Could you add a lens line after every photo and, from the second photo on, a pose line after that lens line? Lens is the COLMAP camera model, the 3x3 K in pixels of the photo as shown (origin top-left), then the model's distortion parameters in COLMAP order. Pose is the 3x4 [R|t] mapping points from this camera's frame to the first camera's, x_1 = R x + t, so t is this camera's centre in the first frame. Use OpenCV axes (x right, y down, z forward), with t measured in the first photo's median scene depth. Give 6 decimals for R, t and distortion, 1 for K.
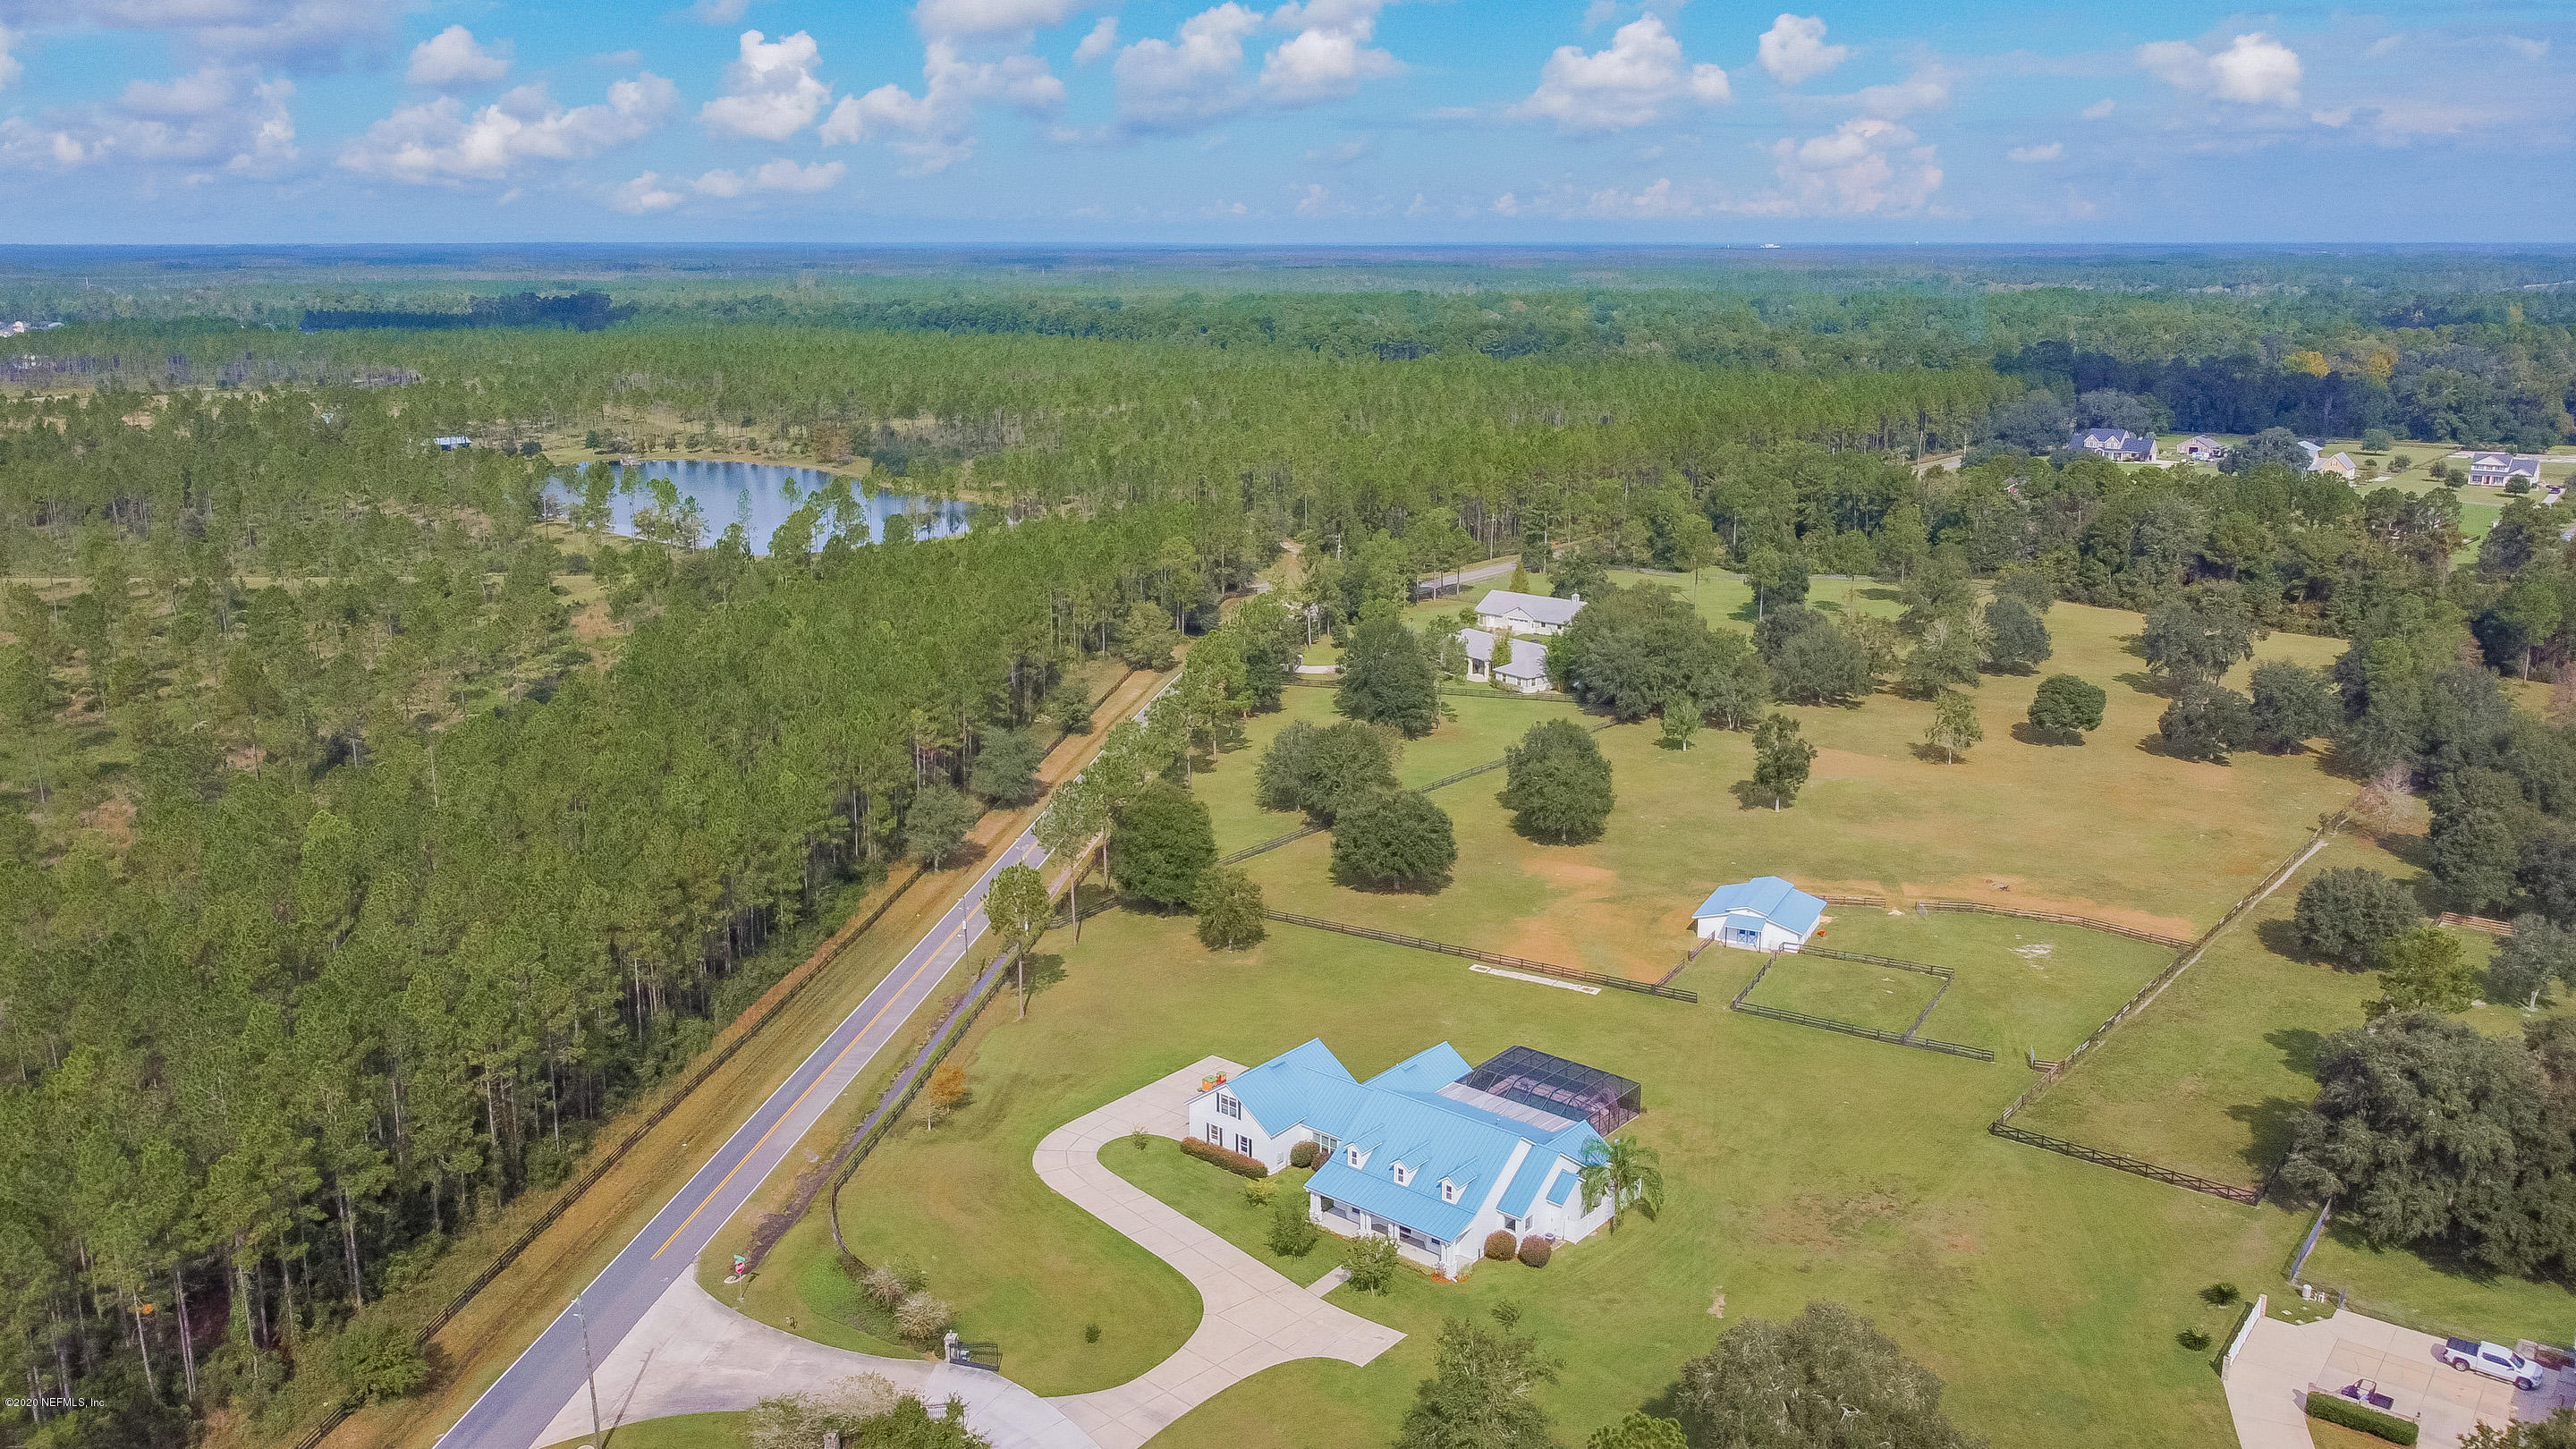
lens RADIAL K [[1979.5, 0, 1301.1], [0, 1979.5, 722.0], [0, 0, 1]] dist [0.010376, -0.009838]
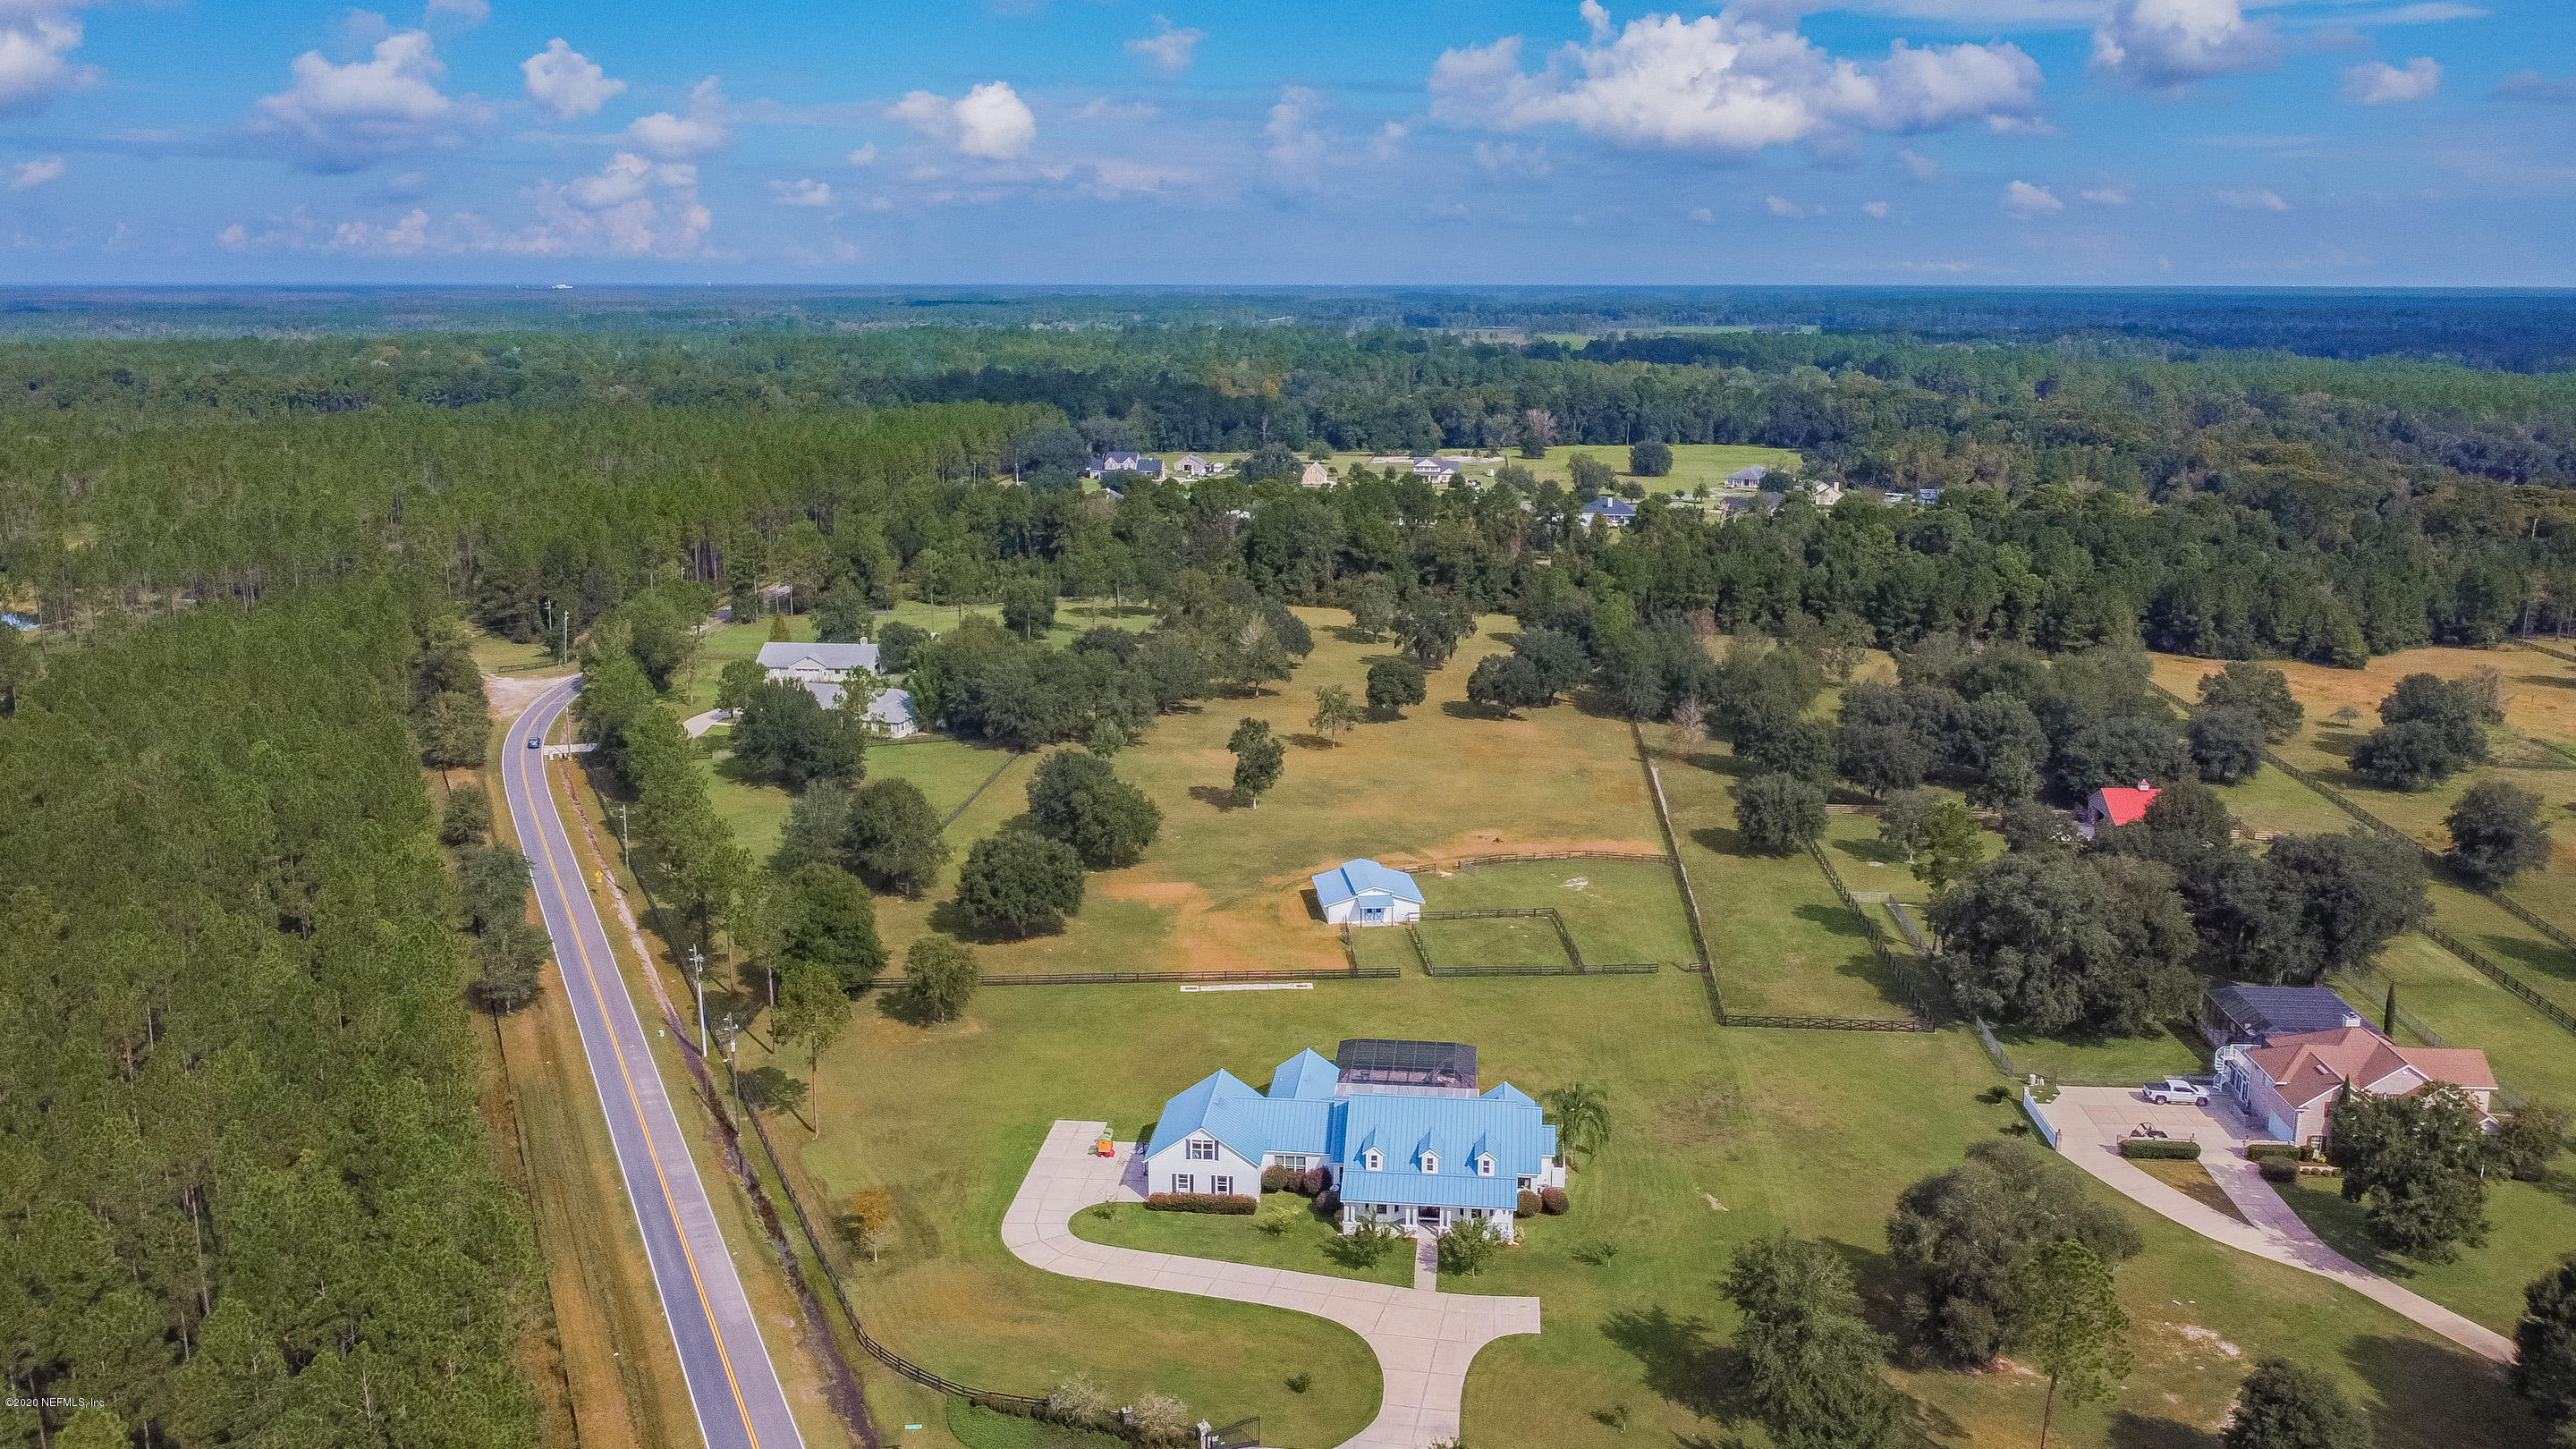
lens RADIAL K [[1979.5, 0, 1301.1], [0, 1979.5, 722.0], [0, 0, 1]] dist [0.010376, -0.009838]
pose [[0.831606, -0.120385, 0.542162, -0.360316], [0.130906, 0.991207, 0.019300, -0.021533], [-0.539718, 0.054922, 0.840053, 0.094174]]
